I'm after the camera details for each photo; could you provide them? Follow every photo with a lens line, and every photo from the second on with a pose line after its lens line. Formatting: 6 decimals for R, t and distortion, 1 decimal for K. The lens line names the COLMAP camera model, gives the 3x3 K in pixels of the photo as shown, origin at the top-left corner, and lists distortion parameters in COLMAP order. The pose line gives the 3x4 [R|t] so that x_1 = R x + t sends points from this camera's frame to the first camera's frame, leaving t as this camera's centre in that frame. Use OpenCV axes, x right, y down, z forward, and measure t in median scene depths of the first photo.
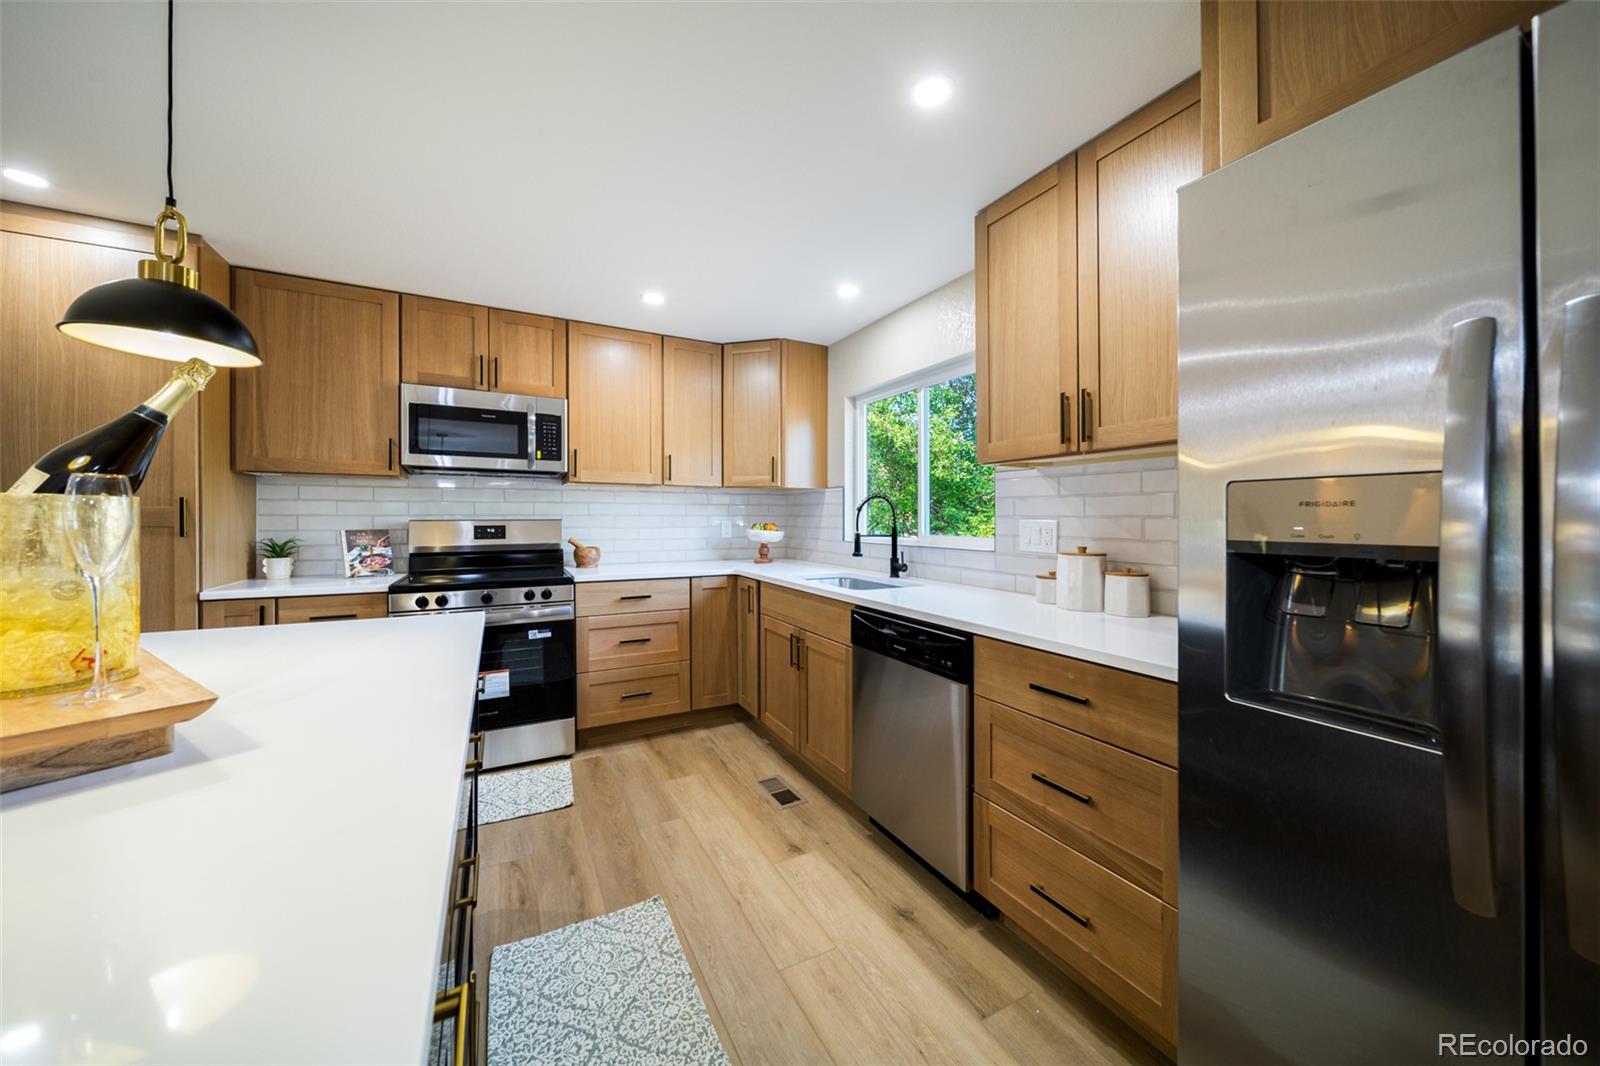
lens RADIAL K [[557.9, 0, 801.0], [0, 557.9, 511.8], [0, 0, 1]] dist [0.000032, -0.001210]
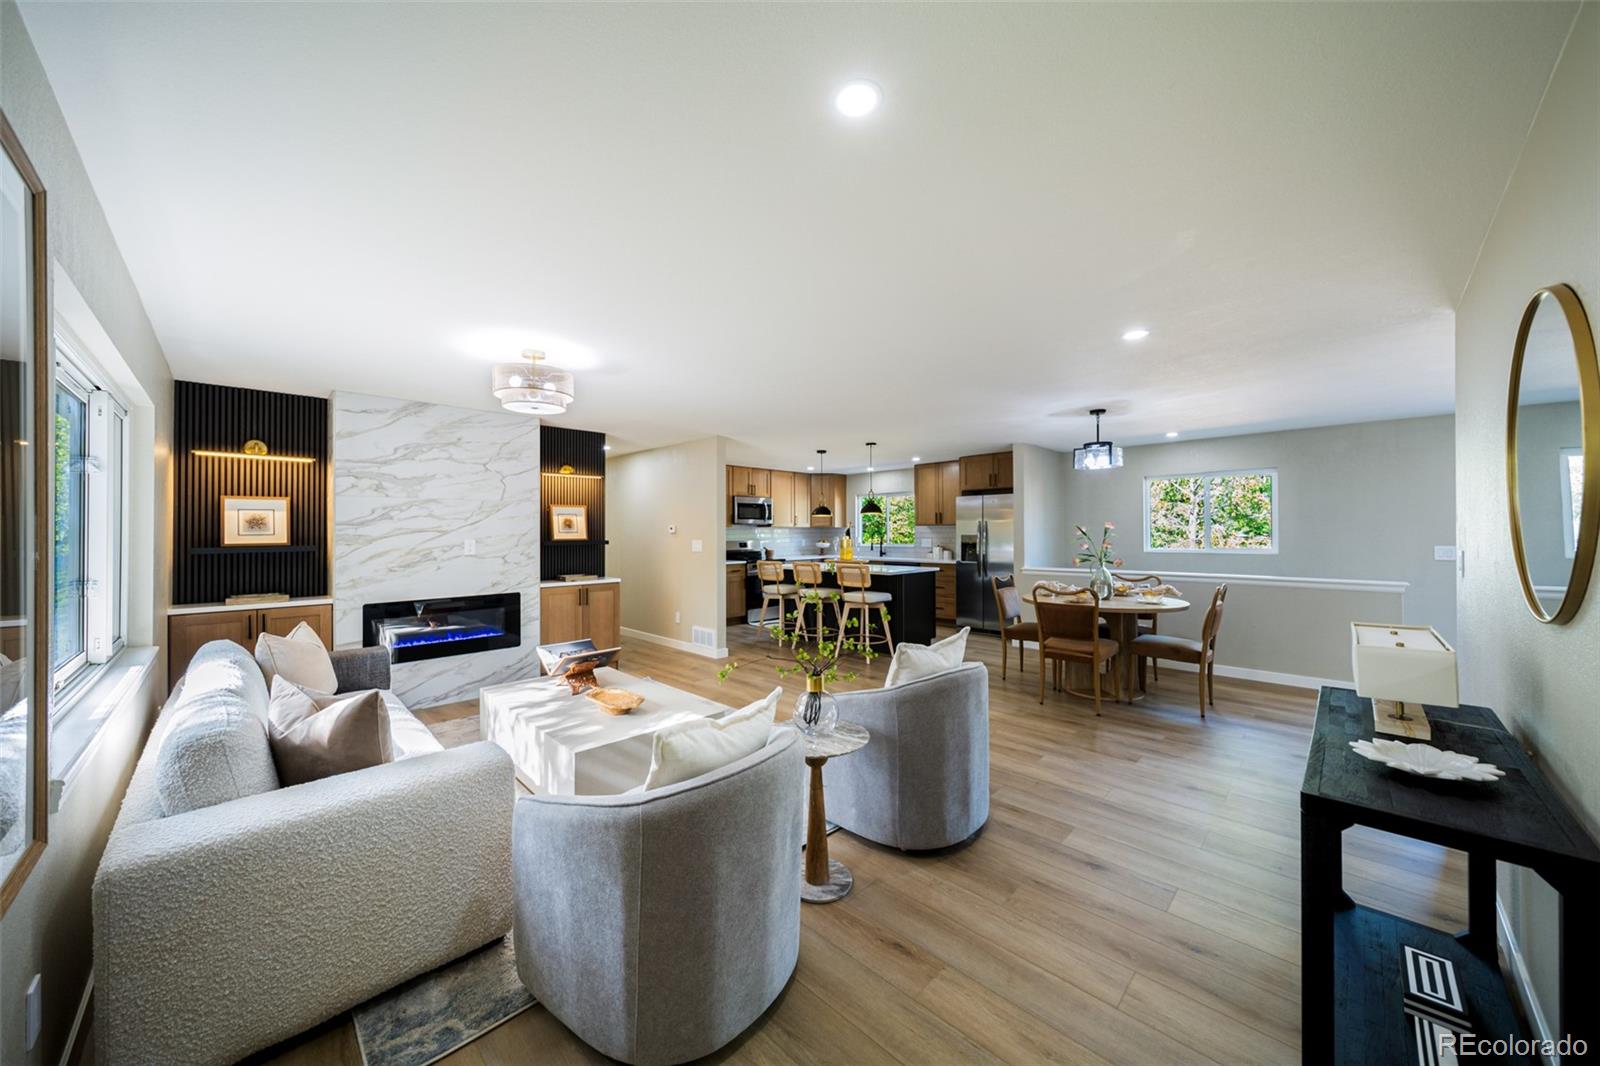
lens RADIAL K [[557.9, 0, 791.1], [0, 557.9, 525.5], [0, 0, 1]] dist [0.000032, -0.001210]
pose [[0.960940, -0.007715, 0.276650, -1.259698], [0.008047, 0.999968, -0.000065, -0.068191], [-0.276641, 0.002289, 0.960971, -2.004961]]
